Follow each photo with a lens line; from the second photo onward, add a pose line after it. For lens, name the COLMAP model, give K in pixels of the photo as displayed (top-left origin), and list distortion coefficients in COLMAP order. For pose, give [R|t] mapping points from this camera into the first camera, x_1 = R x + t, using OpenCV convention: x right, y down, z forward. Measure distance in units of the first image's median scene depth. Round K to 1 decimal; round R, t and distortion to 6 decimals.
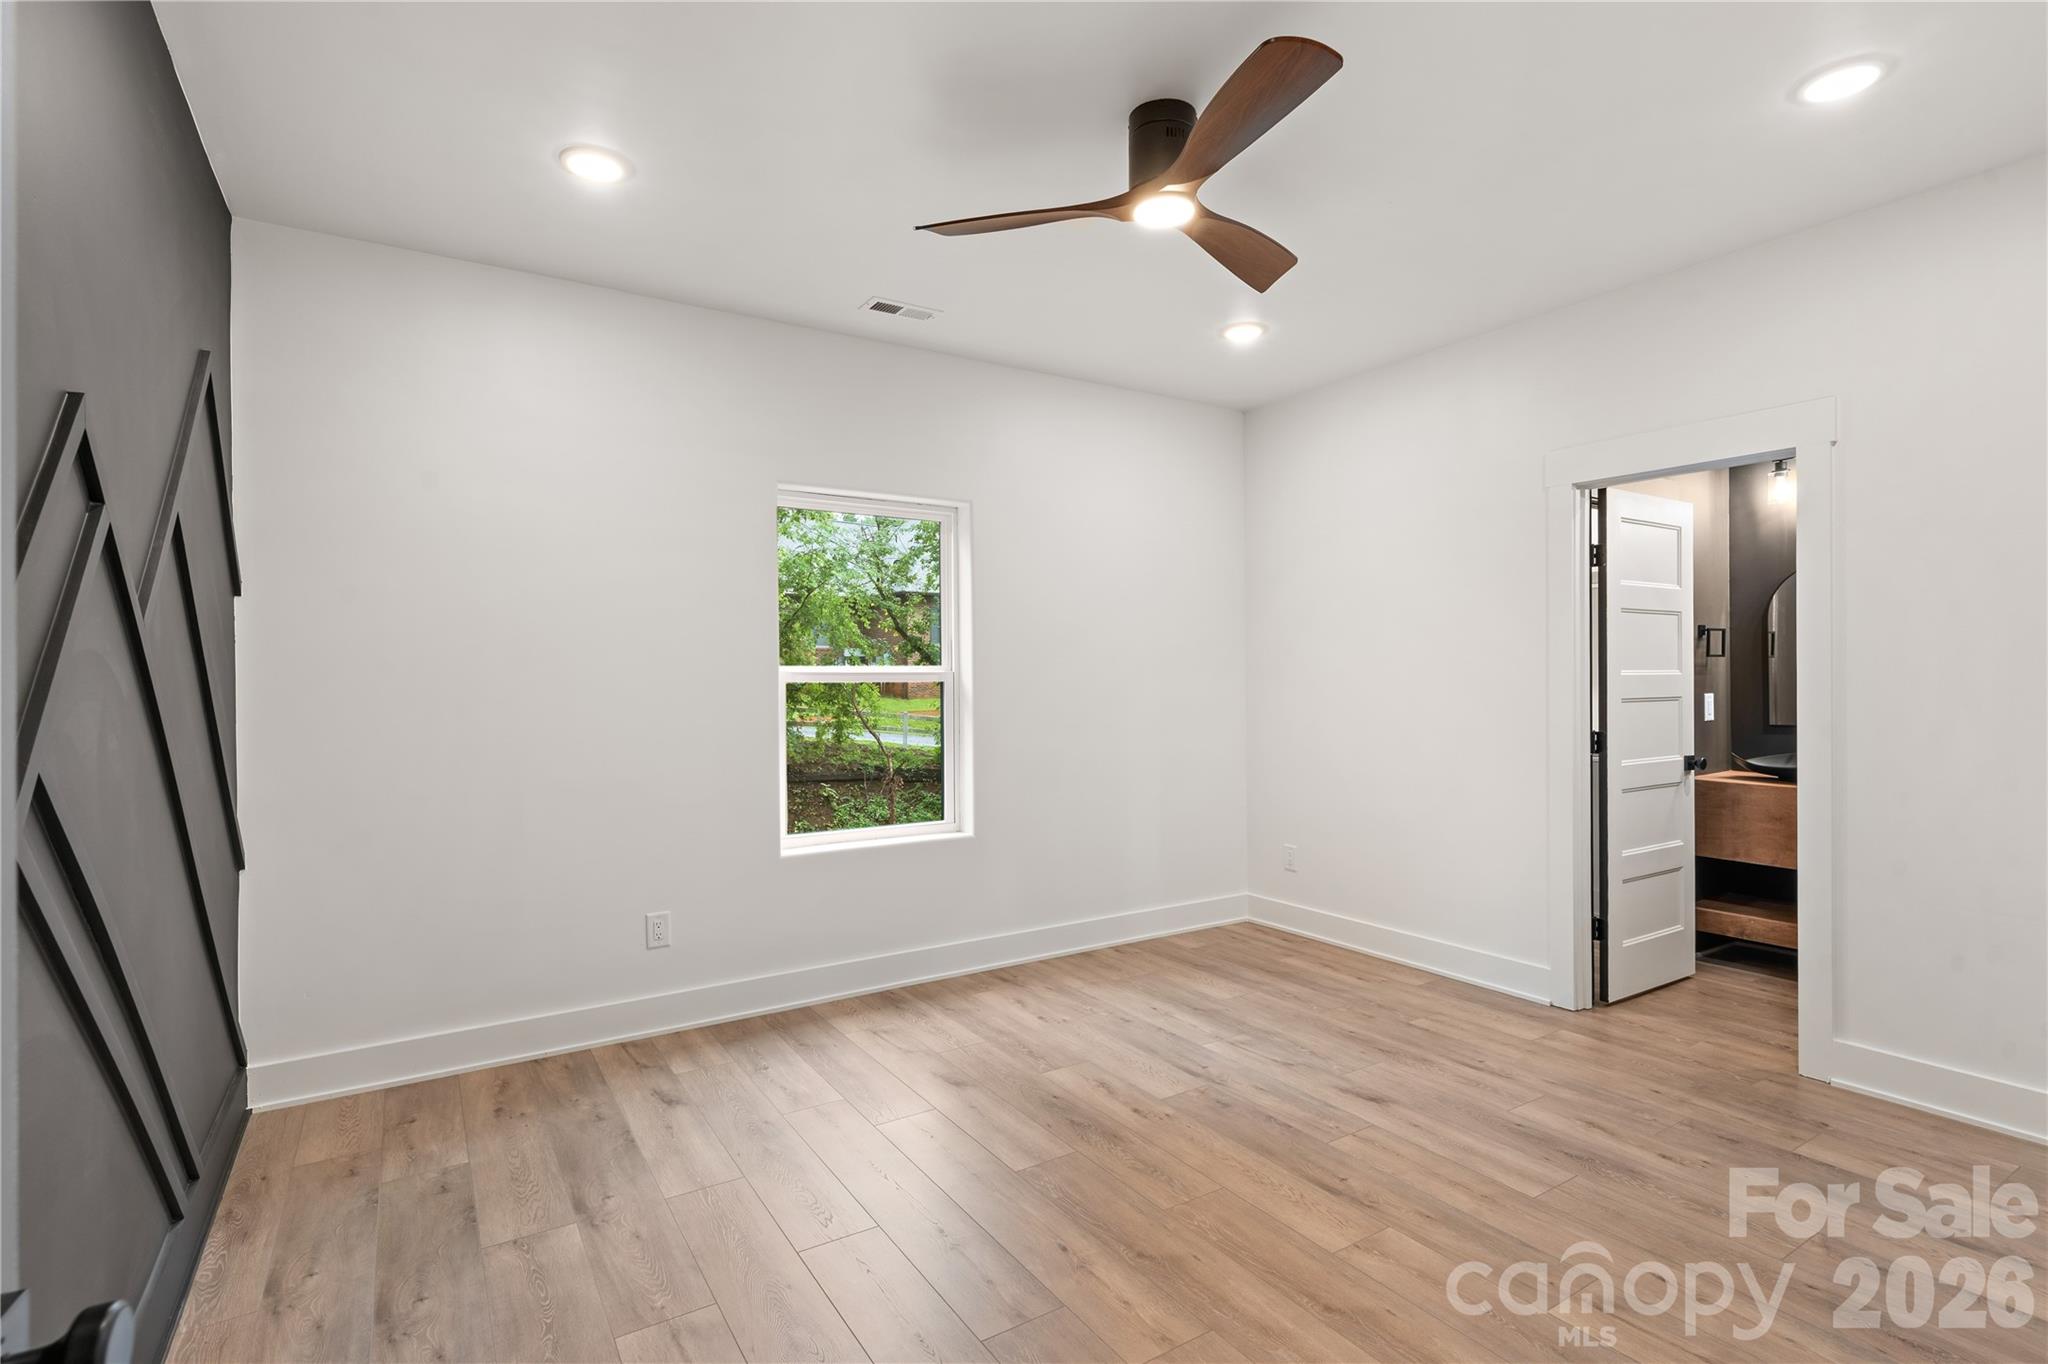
lens RADIAL K [[986.9, 0, 1009.9], [0, 986.9, 678.6], [0, 0, 1]] dist [0.001034, 0.000444]
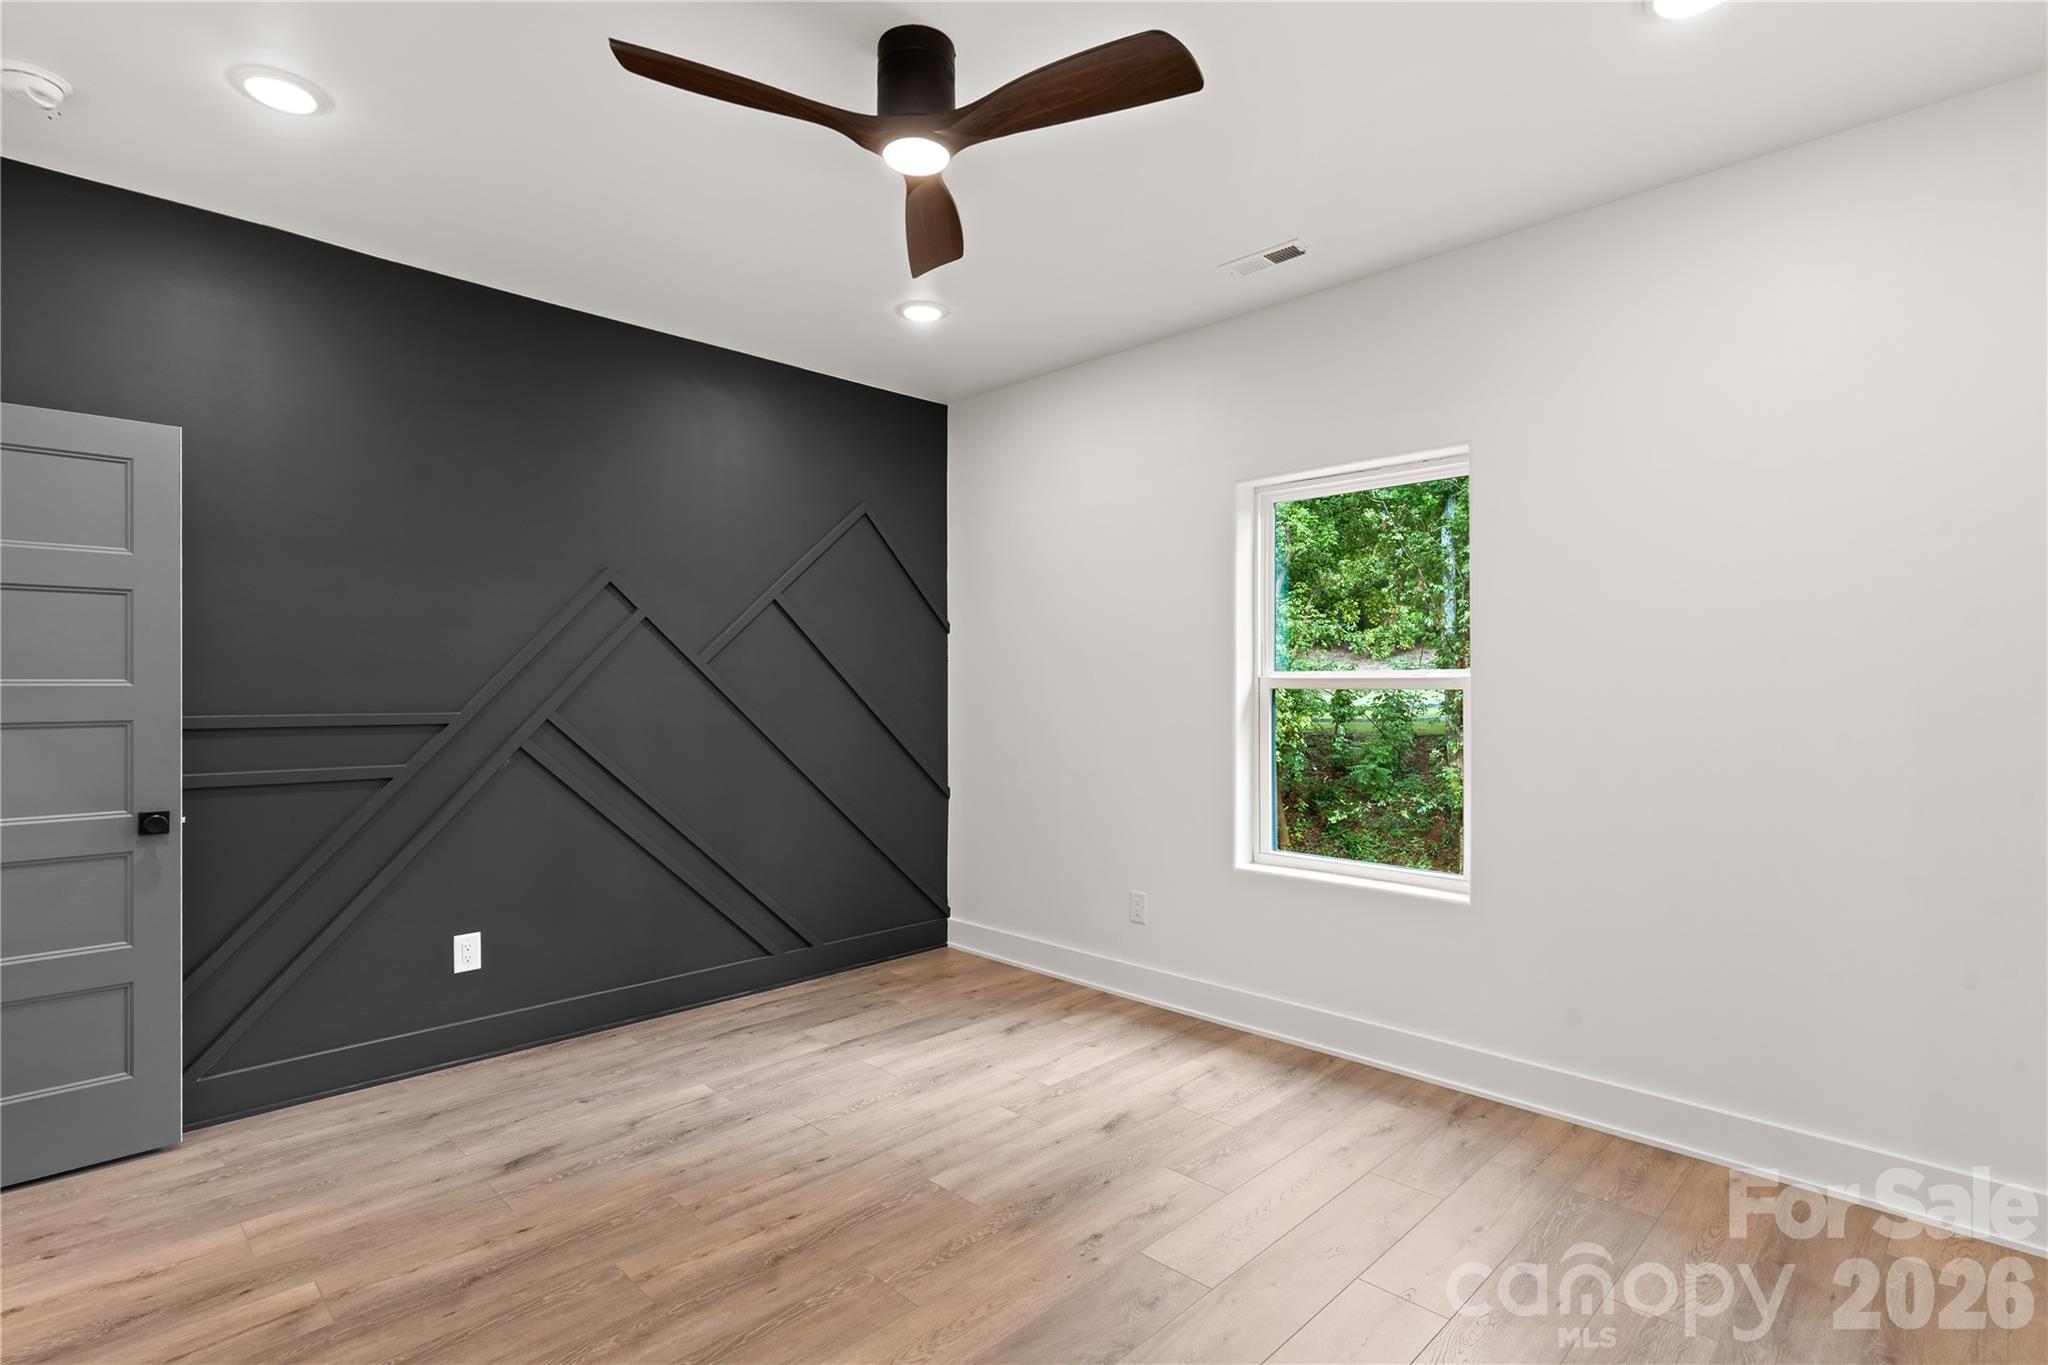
lens RADIAL K [[986.9, 0, 1009.9], [0, 986.9, 679.1], [0, 0, 1]] dist [0.001034, 0.000444]
pose [[0.217606, 0.001312, -0.976036, 0.800390], [-0.001176, 0.999999, 0.001082, -0.006648], [0.976036, 0.000912, 0.217607, 0.691614]]
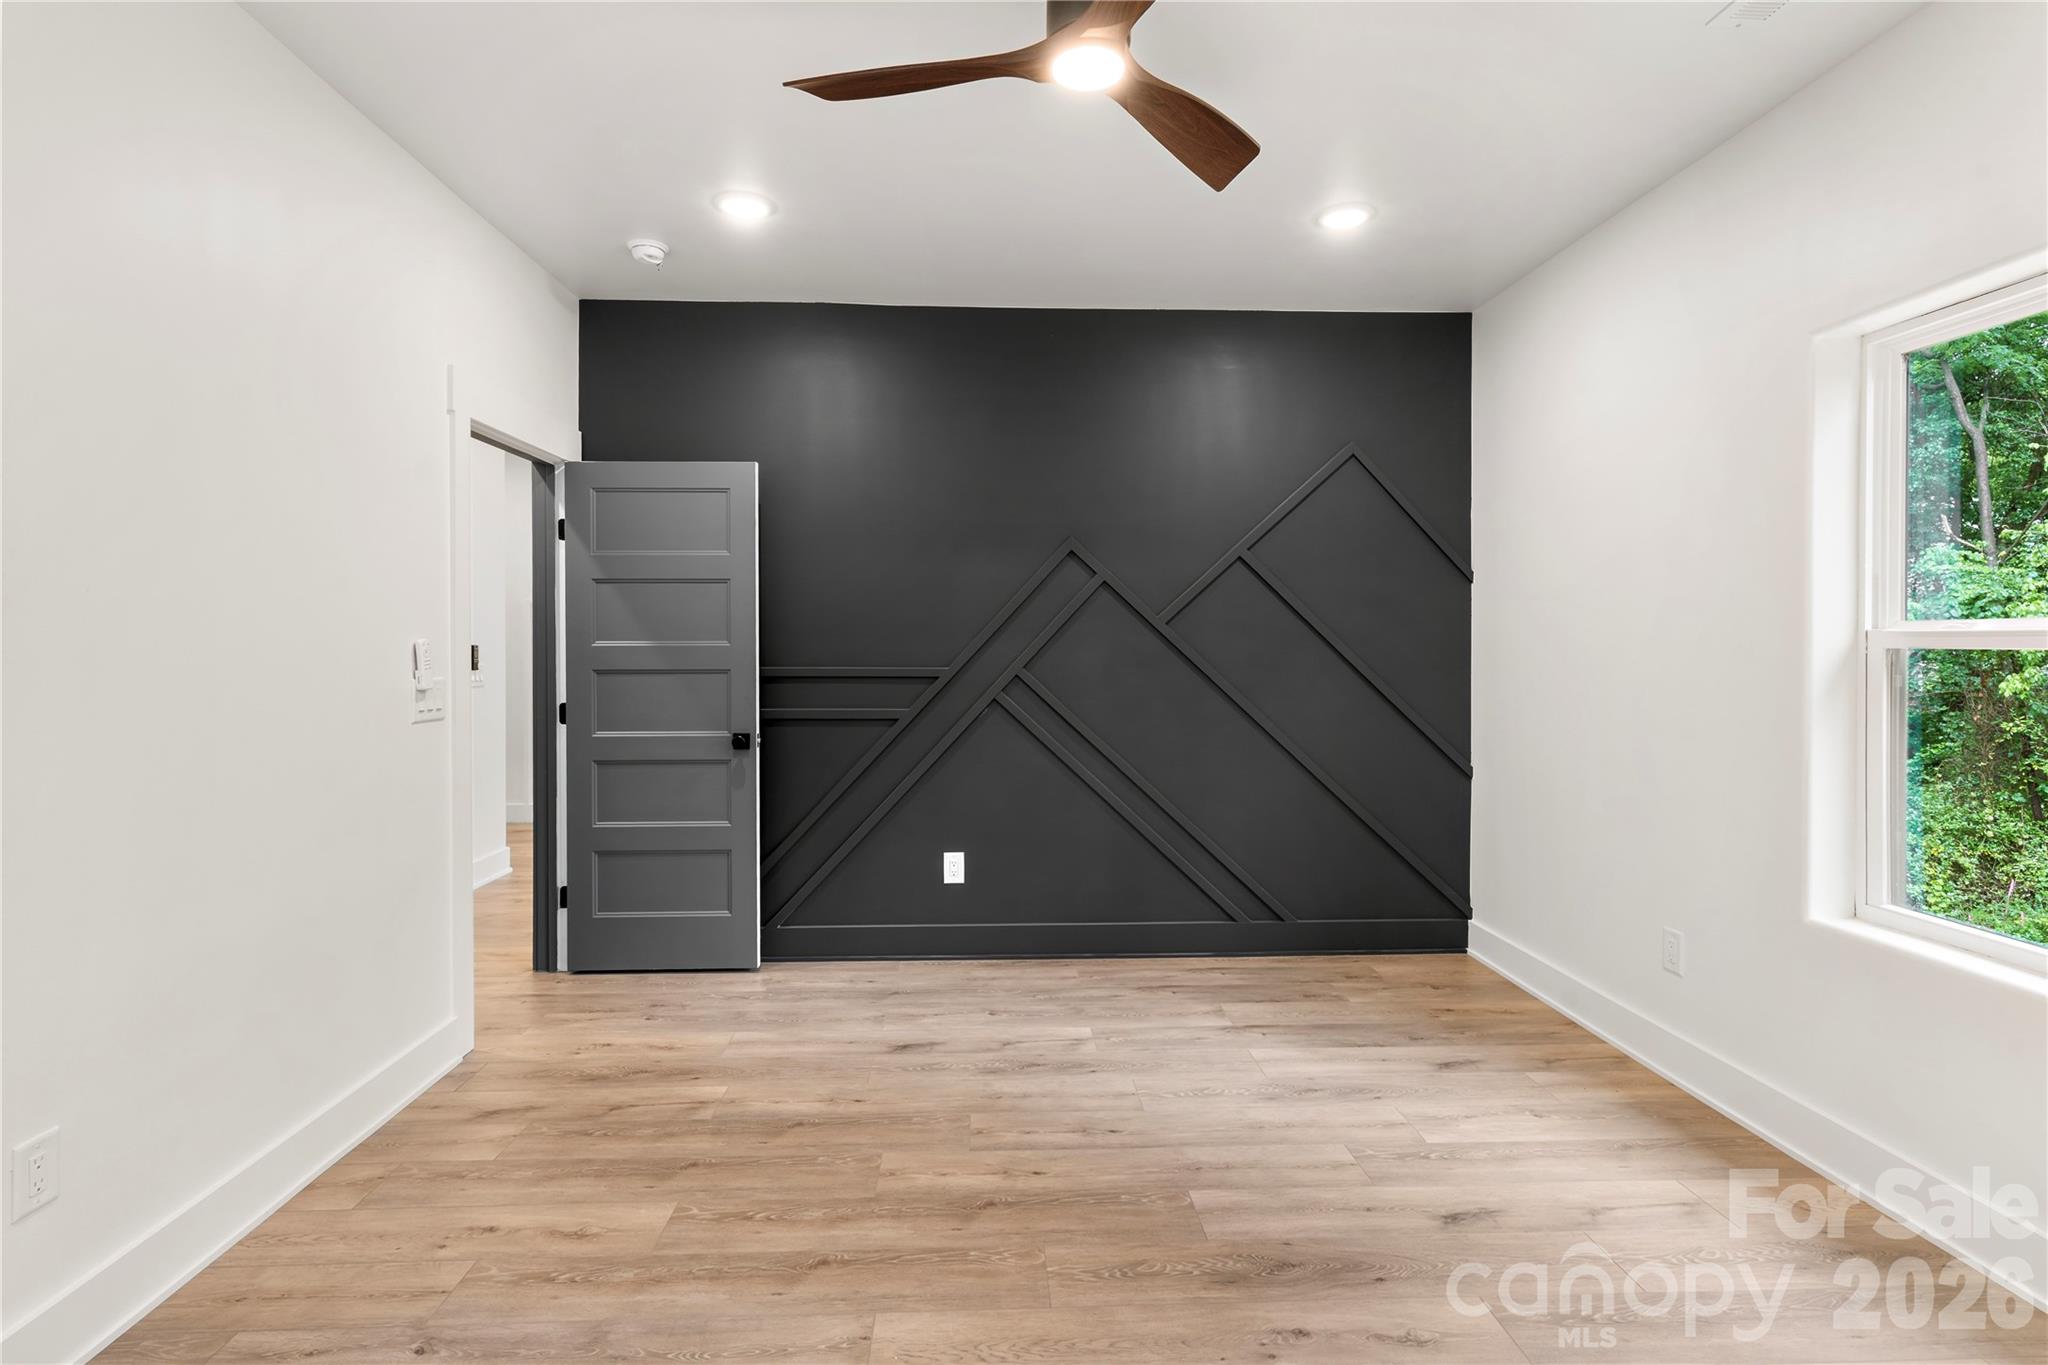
lens RADIAL K [[969.6, 0, 1012.5], [0, 969.6, 649.5], [0, 0, 1]] dist [-0.000117, 0.000372]
pose [[-0.494656, 0.010800, -0.869022, 0.682363], [0.004668, 0.999941, 0.009770, -0.004123], [0.869076, 0.000776, -0.494678, 1.041323]]
